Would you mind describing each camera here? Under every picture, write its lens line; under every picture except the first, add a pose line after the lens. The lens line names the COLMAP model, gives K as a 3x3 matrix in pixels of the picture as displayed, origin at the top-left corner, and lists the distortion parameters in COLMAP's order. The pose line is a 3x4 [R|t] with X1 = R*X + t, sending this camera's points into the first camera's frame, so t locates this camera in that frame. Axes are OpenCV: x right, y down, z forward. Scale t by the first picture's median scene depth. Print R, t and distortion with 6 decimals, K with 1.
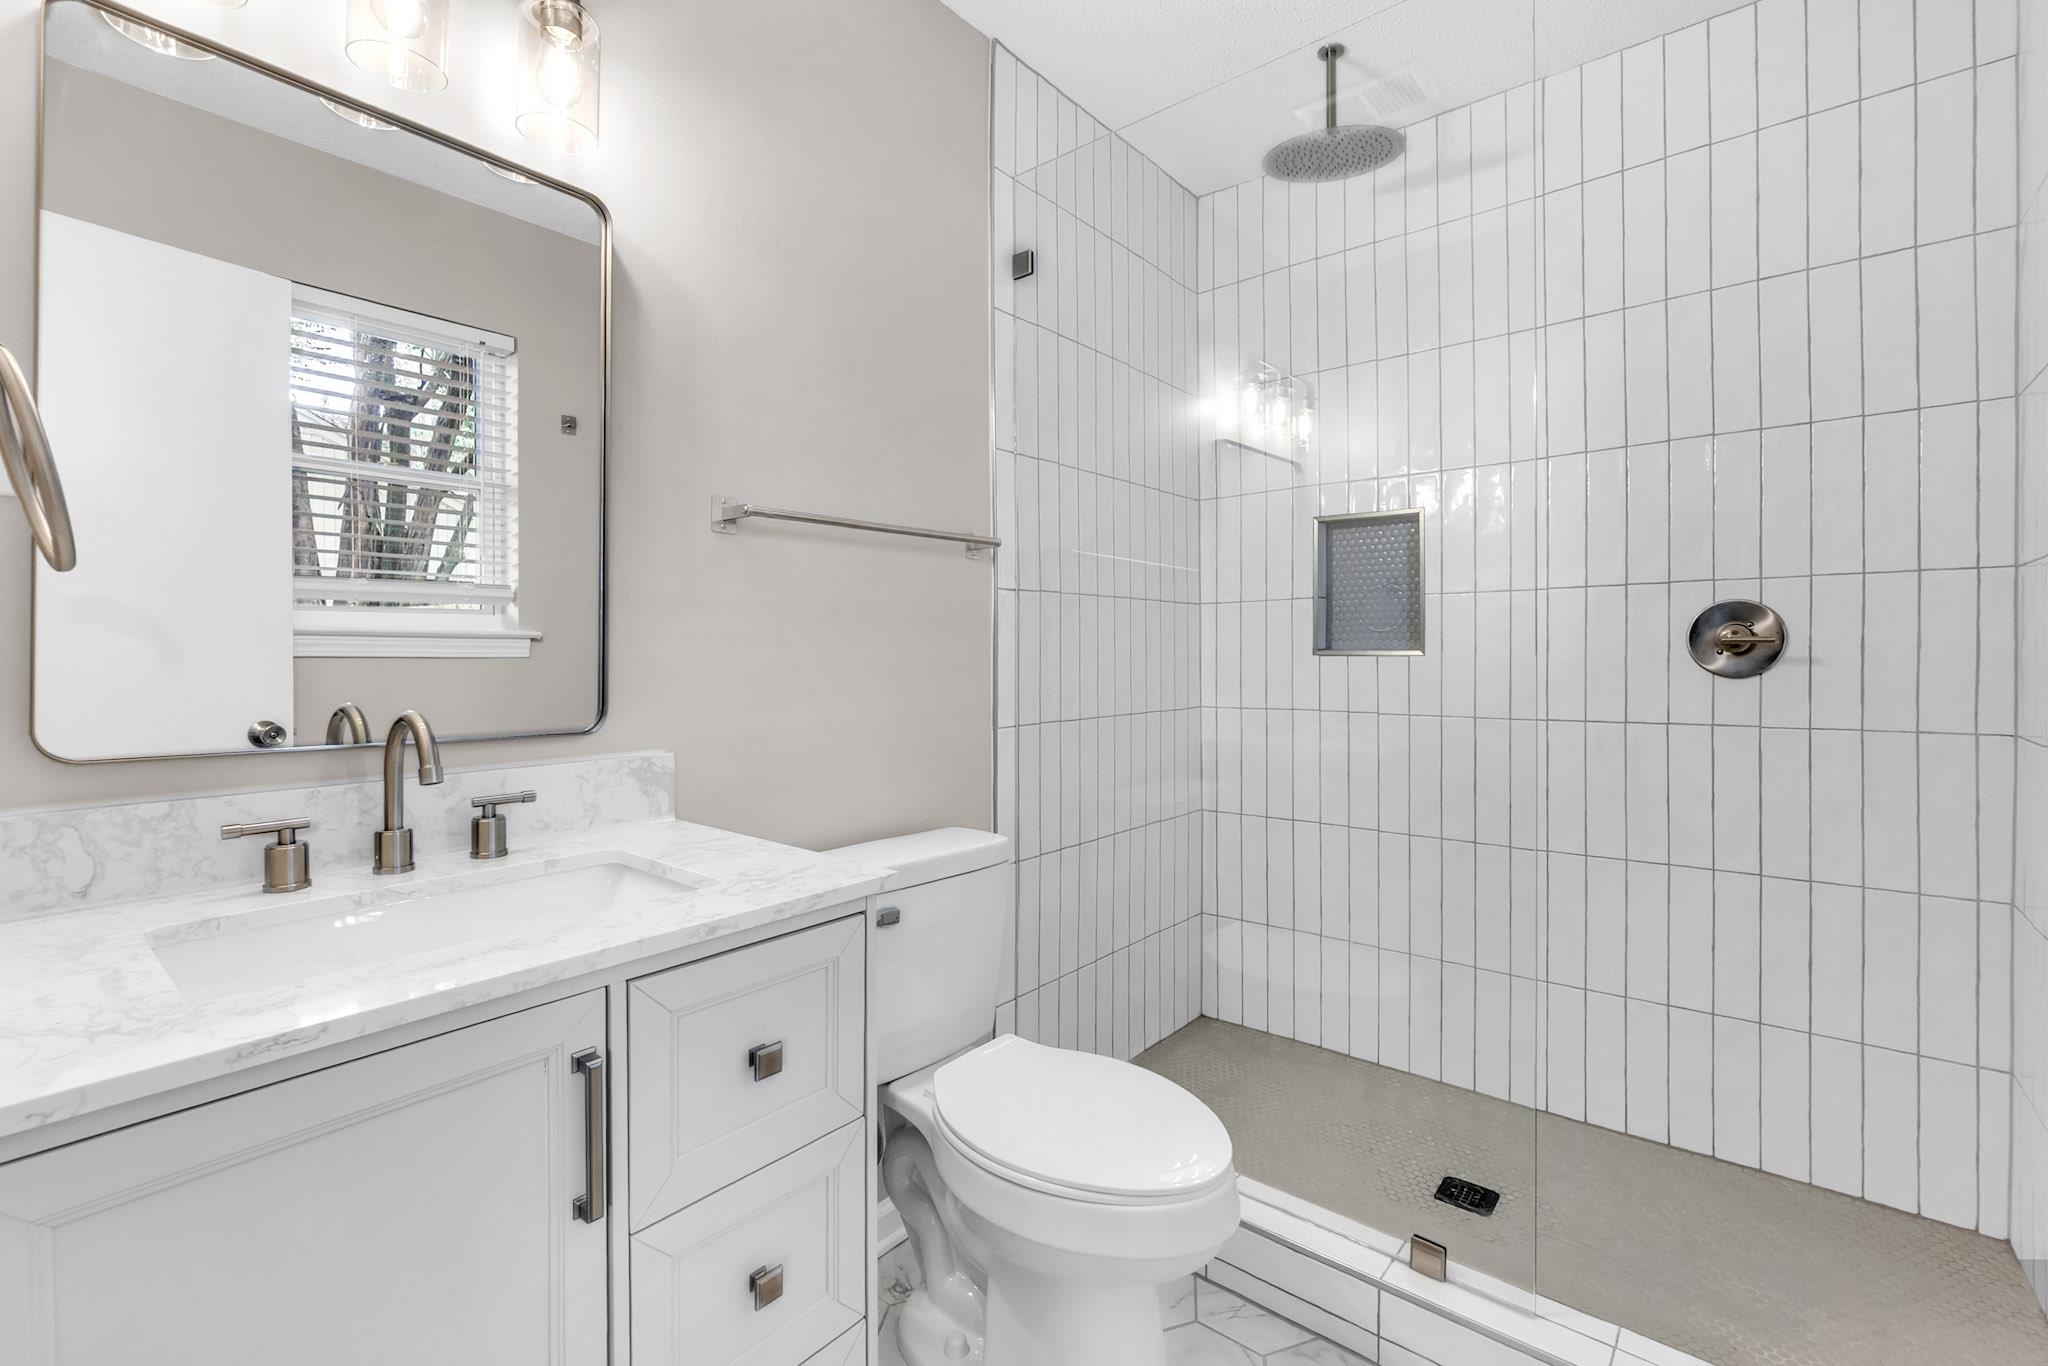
lens RADIAL K [[882.9, 0, 1002.2], [0, 882.9, 655.7], [0, 0, 1]] dist [-0.001070, 0.000140]
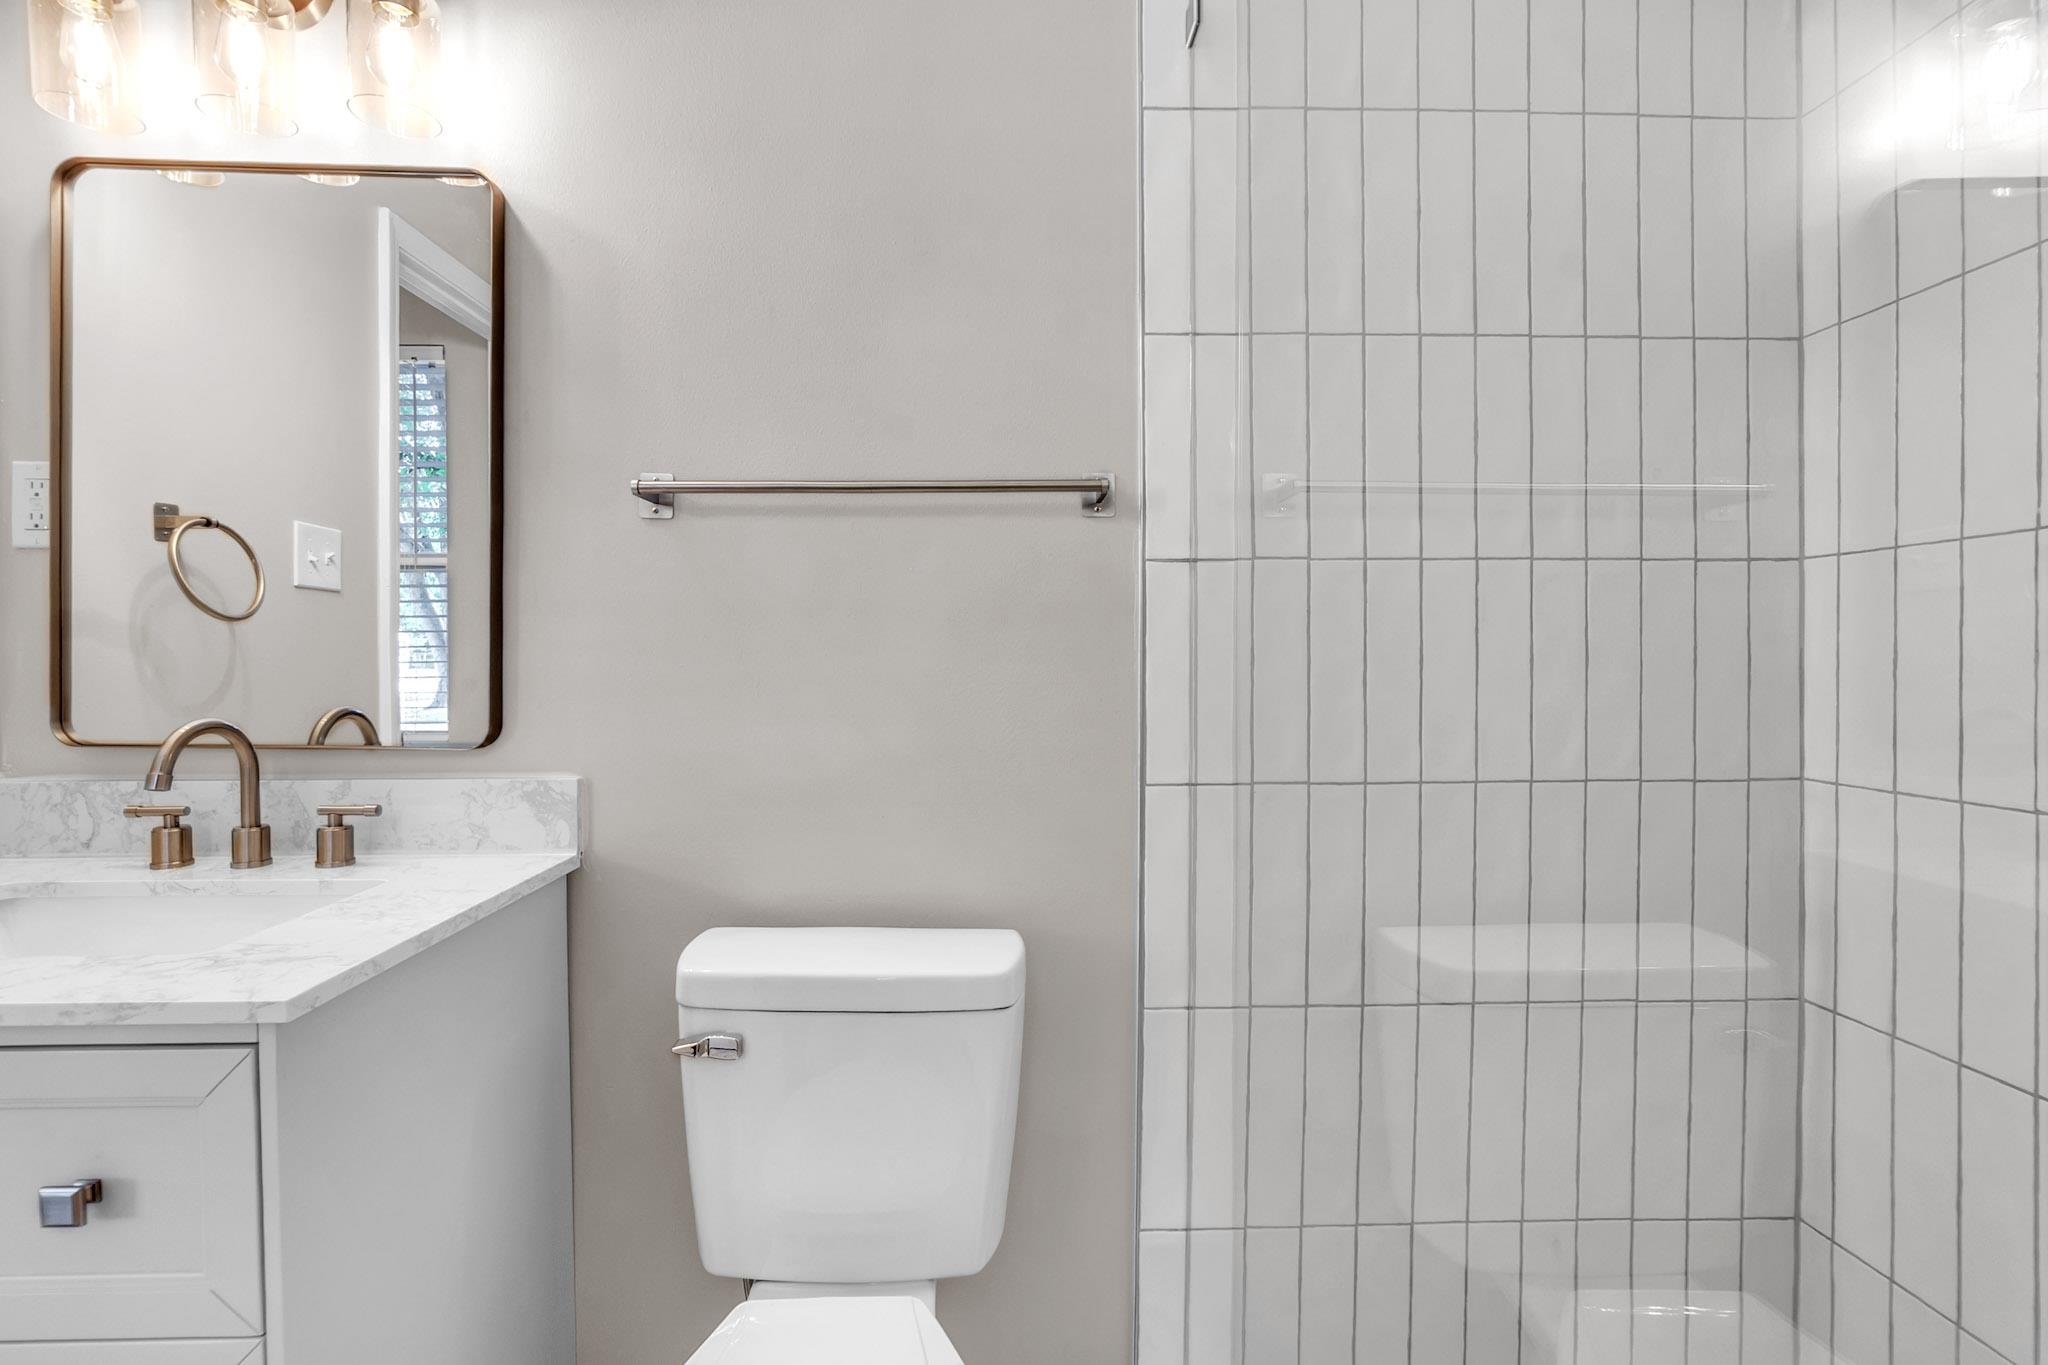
lens RADIAL K [[892.3, 0, 1022.6], [0, 892.3, 663.8], [0, 0, 1]] dist [-0.006044, -0.000310]
pose [[0.678130, 0.009634, -0.734879, 0.635816], [-0.003657, 0.999946, 0.009734, -0.013926], [0.734933, -0.003914, 0.678128, 0.815721]]
